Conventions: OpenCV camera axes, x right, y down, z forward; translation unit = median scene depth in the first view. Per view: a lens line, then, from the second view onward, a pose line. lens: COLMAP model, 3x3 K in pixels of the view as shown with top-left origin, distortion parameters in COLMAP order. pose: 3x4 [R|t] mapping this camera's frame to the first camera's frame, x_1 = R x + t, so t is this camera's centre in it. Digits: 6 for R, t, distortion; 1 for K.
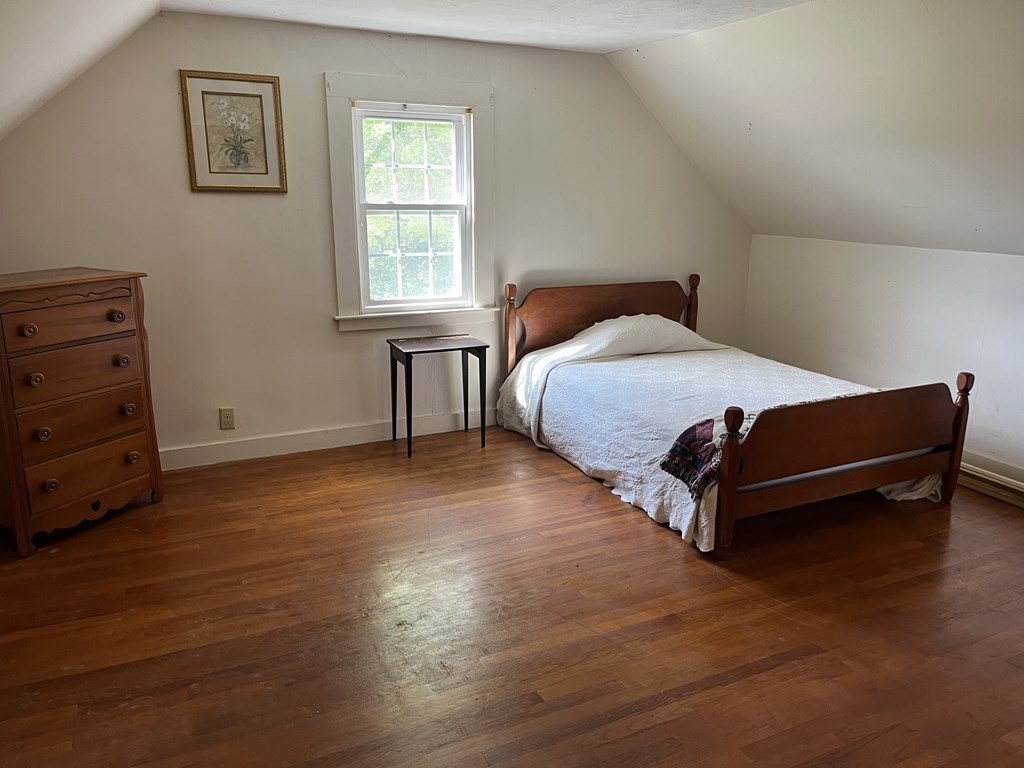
lens RADIAL K [[769.0, 0, 508.4], [0, 769.0, 389.7], [0, 0, 1]] dist [0.079418, -0.086636]
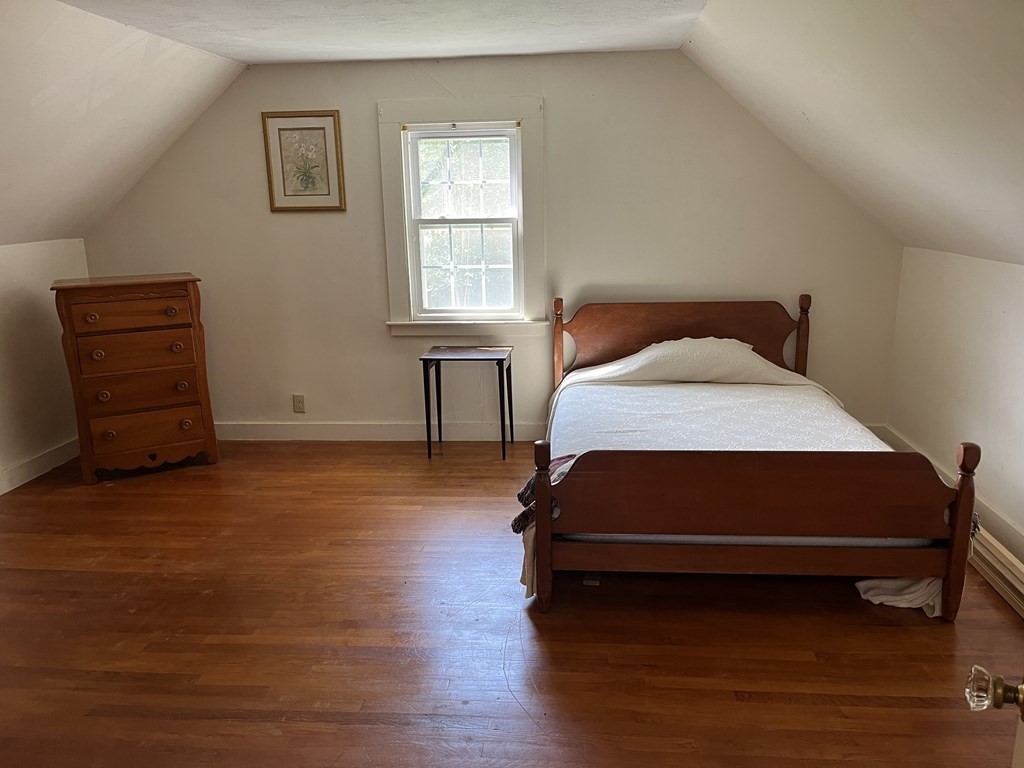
lens RADIAL K [[769.0, 0, 508.4], [0, 769.0, 389.7], [0, 0, 1]] dist [0.079418, -0.086636]
pose [[0.856395, 0.095102, -0.507488, 0.489384], [-0.102083, 0.994676, 0.014133, -0.031766], [0.506130, 0.039702, 0.861543, 0.145967]]
